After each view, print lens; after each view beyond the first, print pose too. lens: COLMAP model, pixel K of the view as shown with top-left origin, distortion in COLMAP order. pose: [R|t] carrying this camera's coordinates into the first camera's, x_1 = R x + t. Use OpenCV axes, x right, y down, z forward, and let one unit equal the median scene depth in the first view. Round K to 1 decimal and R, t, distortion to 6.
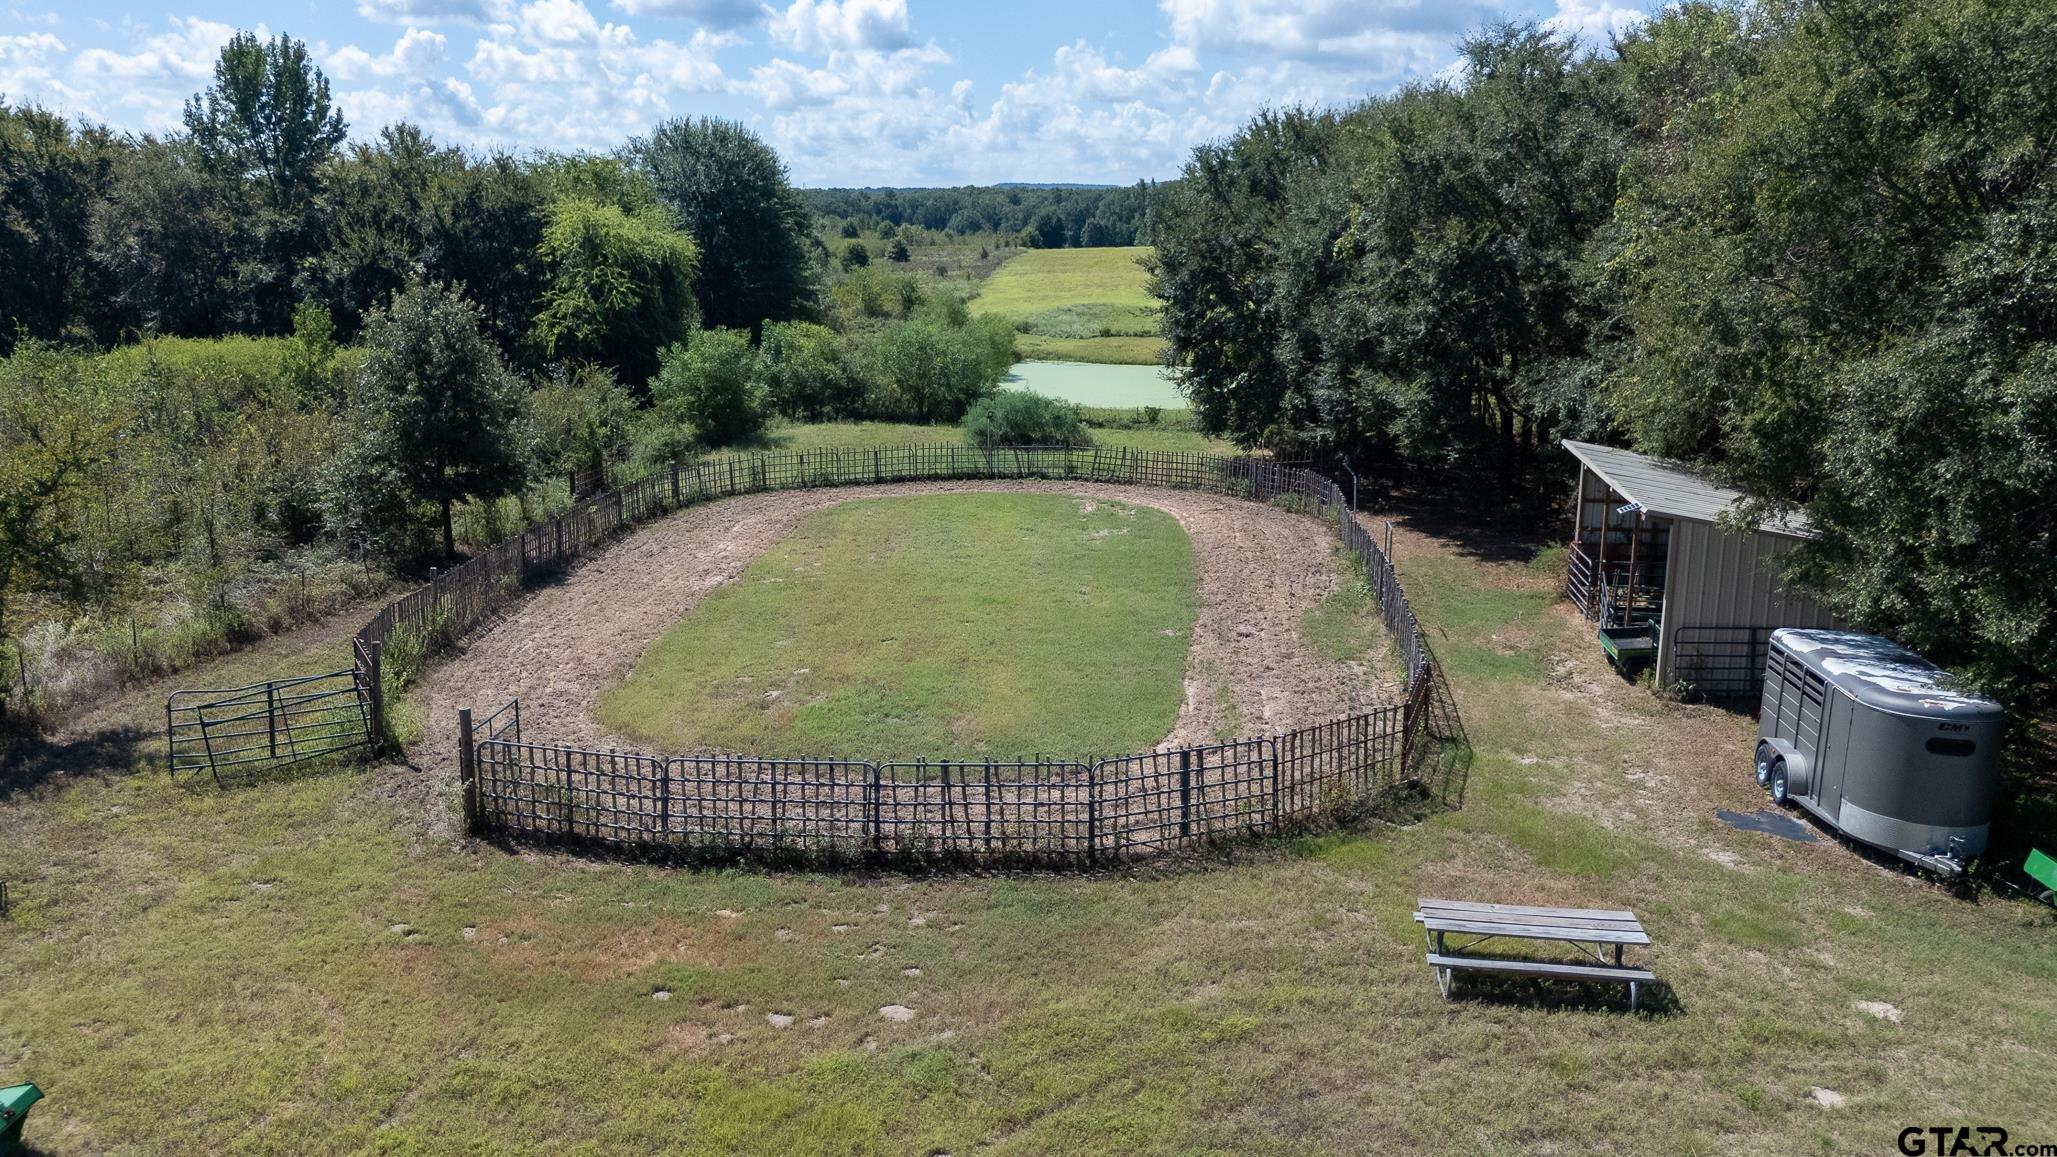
lens RADIAL K [[1564.2, 0, 1028.5], [0, 1564.2, 578.5], [0, 0, 1]] dist [0.055380, -0.005216]
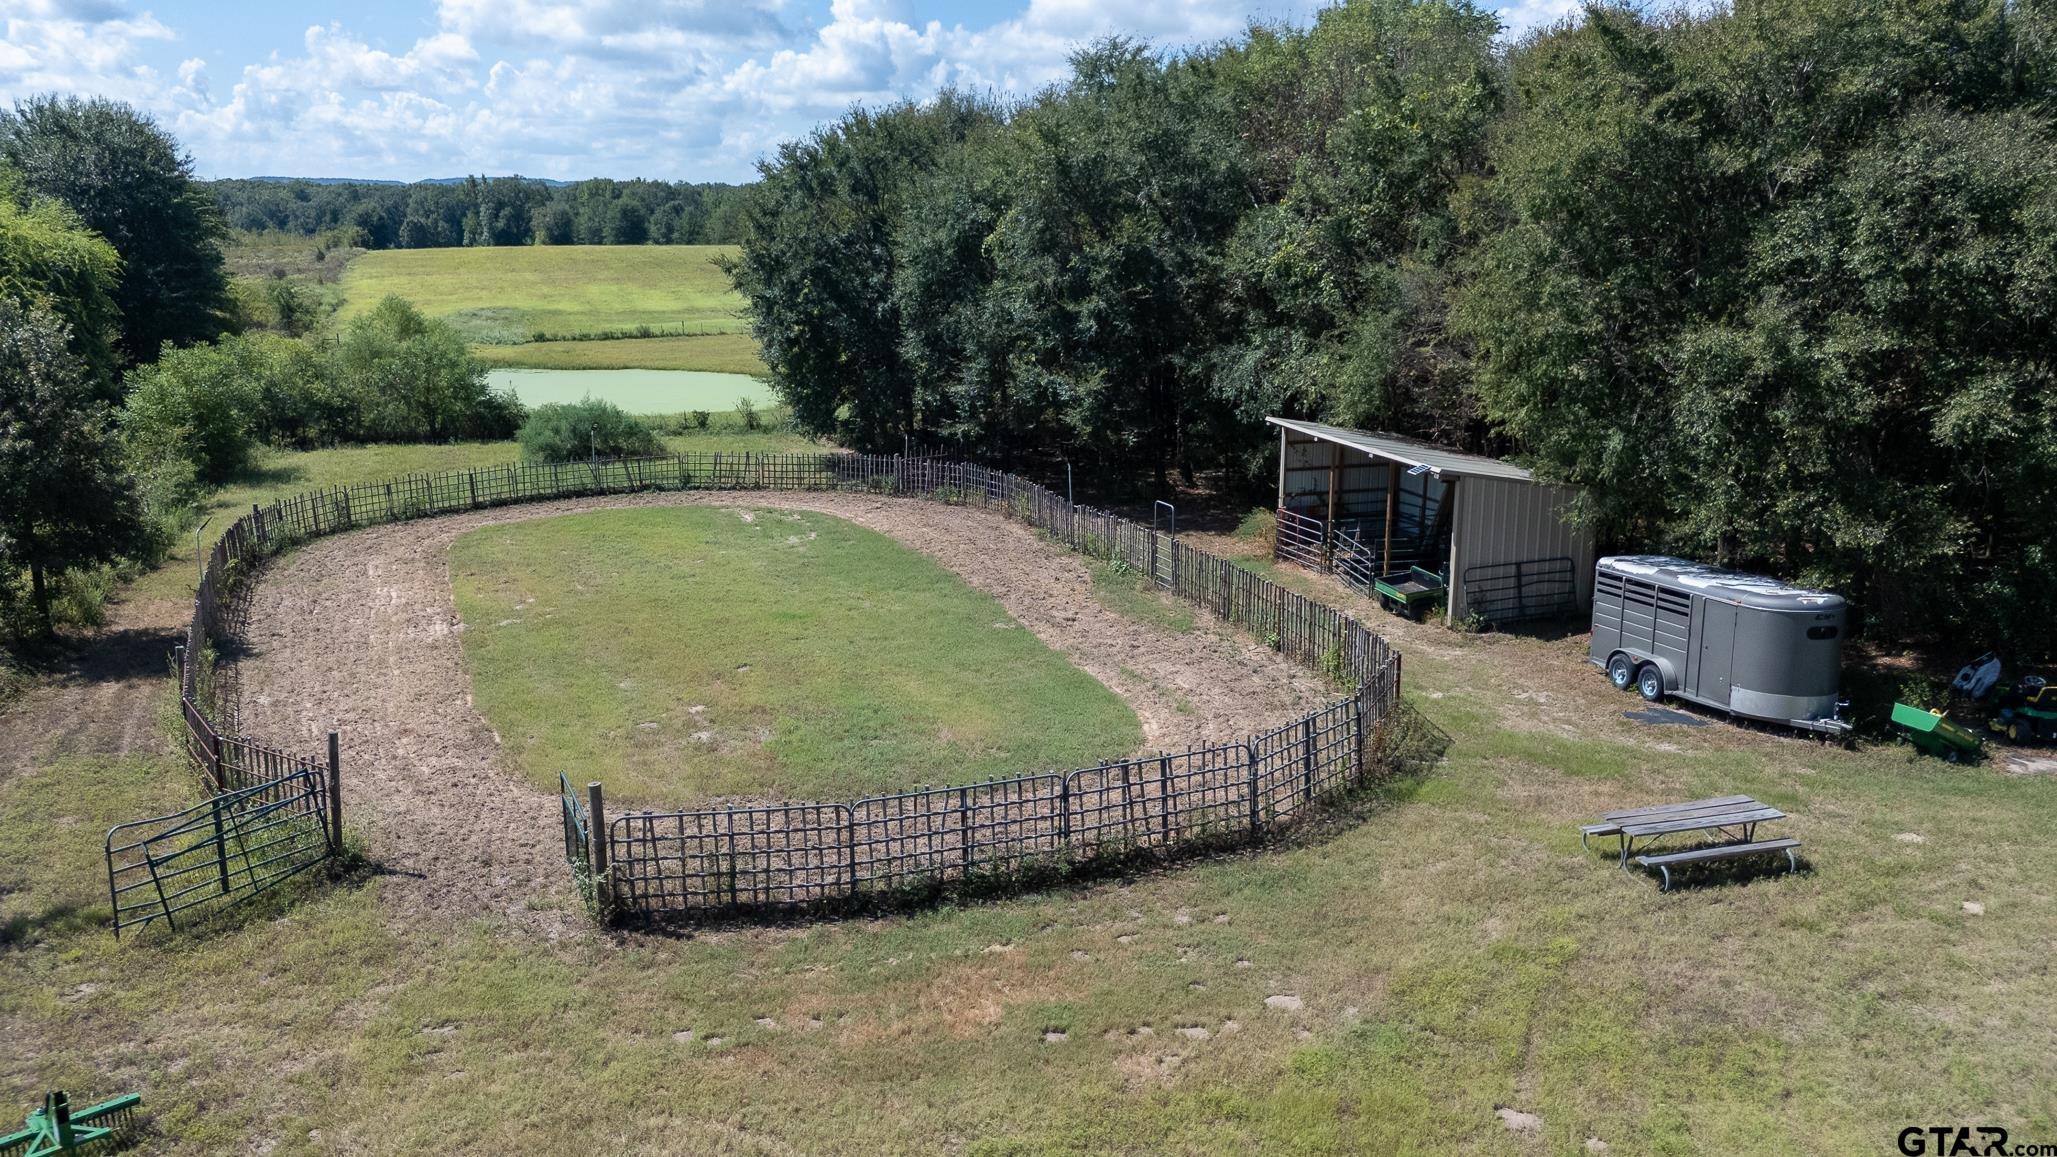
lens RADIAL K [[1559.4, 0, 1054.0], [0, 1559.4, 573.2], [0, 0, 1]] dist [0.061353, -0.066535]
pose [[0.904622, -0.097484, 0.414917, -0.285628], [0.098374, 0.994963, 0.019285, -0.014997], [-0.414706, 0.023372, 0.909655, 0.065188]]
